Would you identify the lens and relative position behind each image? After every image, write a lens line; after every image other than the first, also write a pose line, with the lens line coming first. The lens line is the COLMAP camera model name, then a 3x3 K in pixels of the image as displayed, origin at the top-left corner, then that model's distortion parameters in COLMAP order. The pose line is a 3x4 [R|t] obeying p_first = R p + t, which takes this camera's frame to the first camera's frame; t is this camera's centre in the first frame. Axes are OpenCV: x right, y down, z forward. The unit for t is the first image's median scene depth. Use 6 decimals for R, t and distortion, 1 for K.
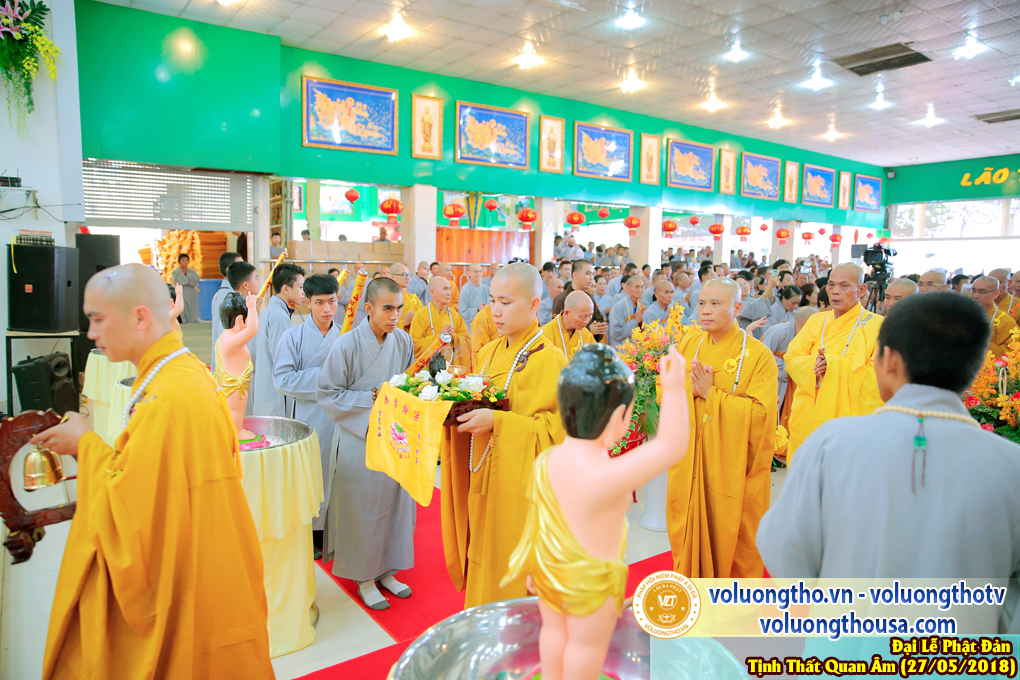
lens RADIAL K [[696.3, 0, 510.0], [0, 696.3, 340.0], [0, 0, 1]] dist [-0.111685, 0.092070]
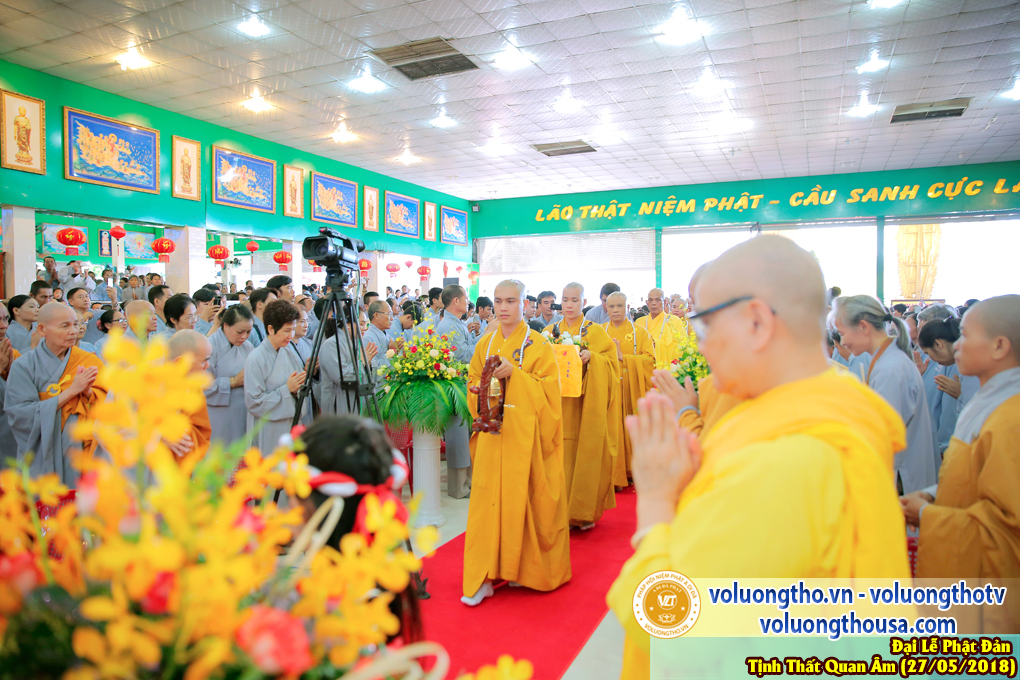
lens RADIAL K [[696.3, 0, 510.0], [0, 696.3, 340.0], [0, 0, 1]] dist [-0.111685, 0.092070]
pose [[0.870366, -0.035077, 0.491155, 0.149793], [0.066722, 0.996661, -0.047057, 0.001428], [-0.487865, 0.073728, 0.869800, 0.149747]]
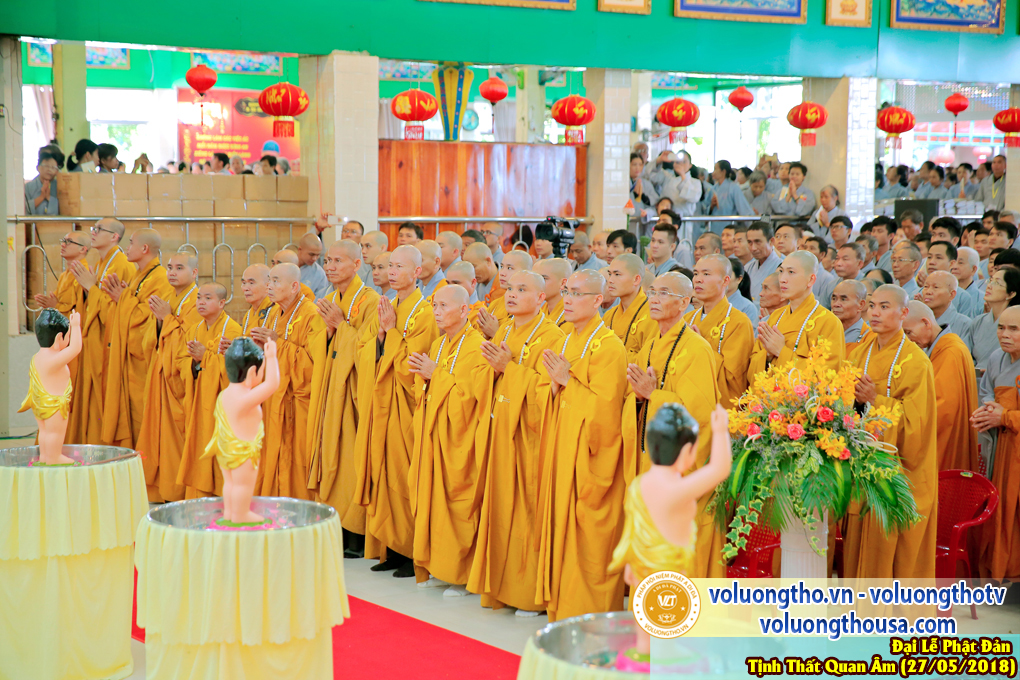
lens RADIAL K [[1922.5, 0, 510.0], [0, 1922.5, 340.0], [0, 0, 1]] dist [0.215413, 0.002959]
pose [[0.999979, -0.006060, 0.002289, -0.019257], [0.006102, 0.999804, -0.018821, -0.004578], [-0.002174, 0.018835, 0.999820, -0.260147]]
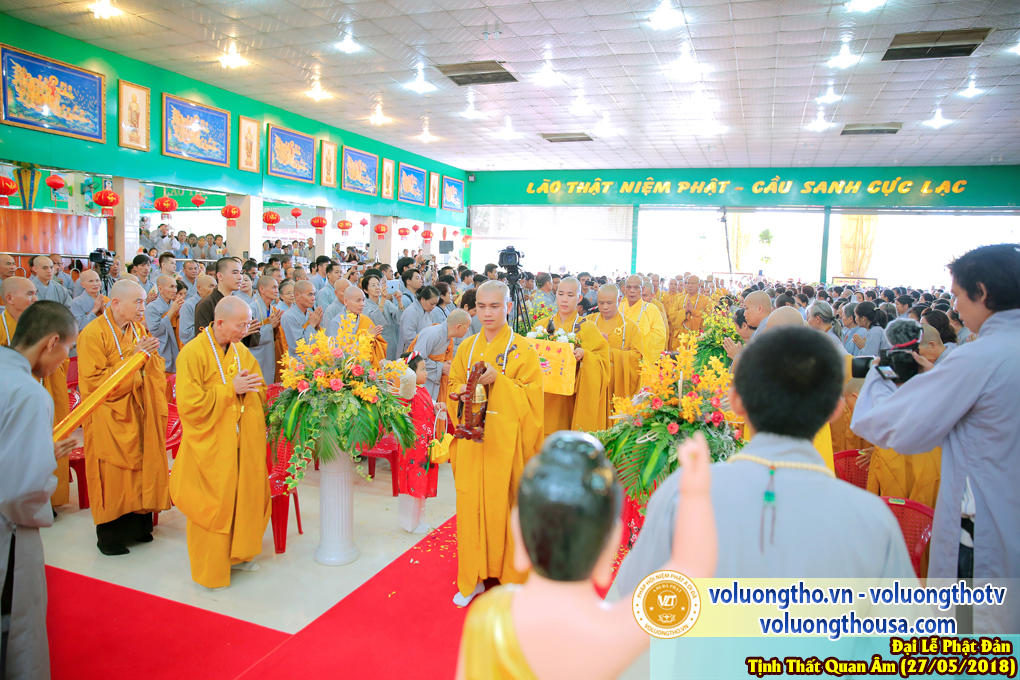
lens RADIAL K [[696.3, 0, 510.0], [0, 696.3, 340.0], [0, 0, 1]] dist [-0.111685, 0.092070]
pose [[0.833694, -0.040397, 0.550746, -0.023535], [0.033401, 0.999184, 0.022729, -0.008417], [-0.551215, -0.000553, 0.834363, 0.040545]]
